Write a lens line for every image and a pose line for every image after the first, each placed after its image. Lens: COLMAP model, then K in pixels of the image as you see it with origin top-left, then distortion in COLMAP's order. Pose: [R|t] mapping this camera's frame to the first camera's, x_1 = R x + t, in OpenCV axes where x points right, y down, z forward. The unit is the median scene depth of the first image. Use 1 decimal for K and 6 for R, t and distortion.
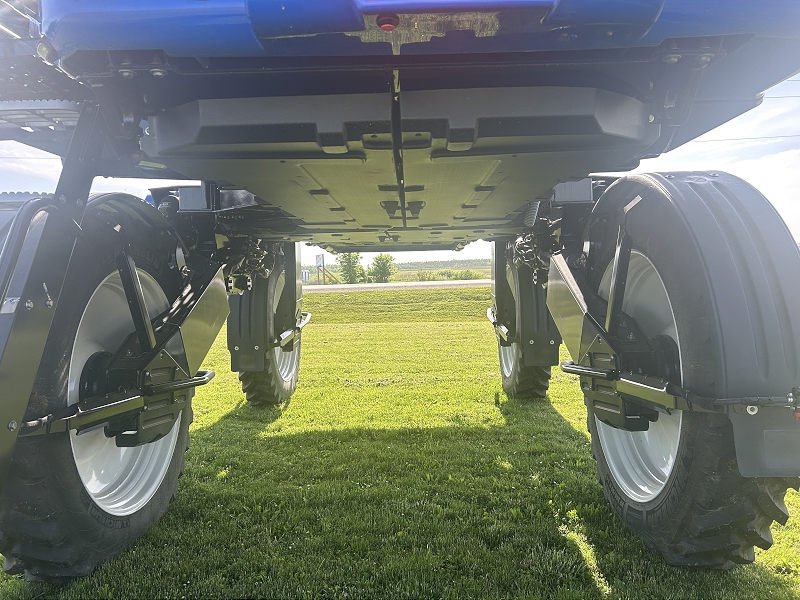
lens RADIAL K [[597.5, 0, 400.0], [0, 597.5, 300.0], [0, 0, 1]] dist [0.079152, -0.001001]
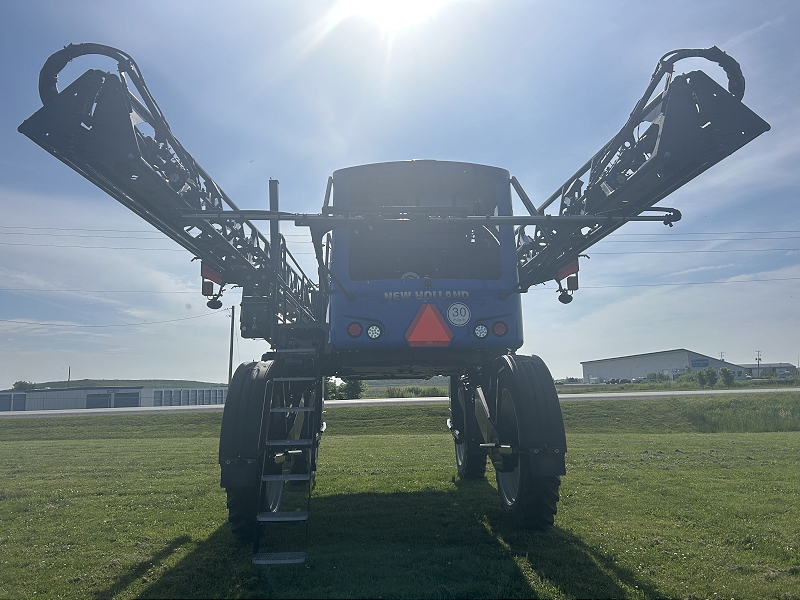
lens RADIAL K [[597.5, 0, 400.0], [0, 597.5, 300.0], [0, 0, 1]] dist [0.079152, -0.001001]
pose [[0.998439, 0.010653, 0.054821, -0.063113], [0.000028, 0.981542, -0.191246, 0.010531], [-0.055846, 0.190949, 0.980010, -0.582705]]
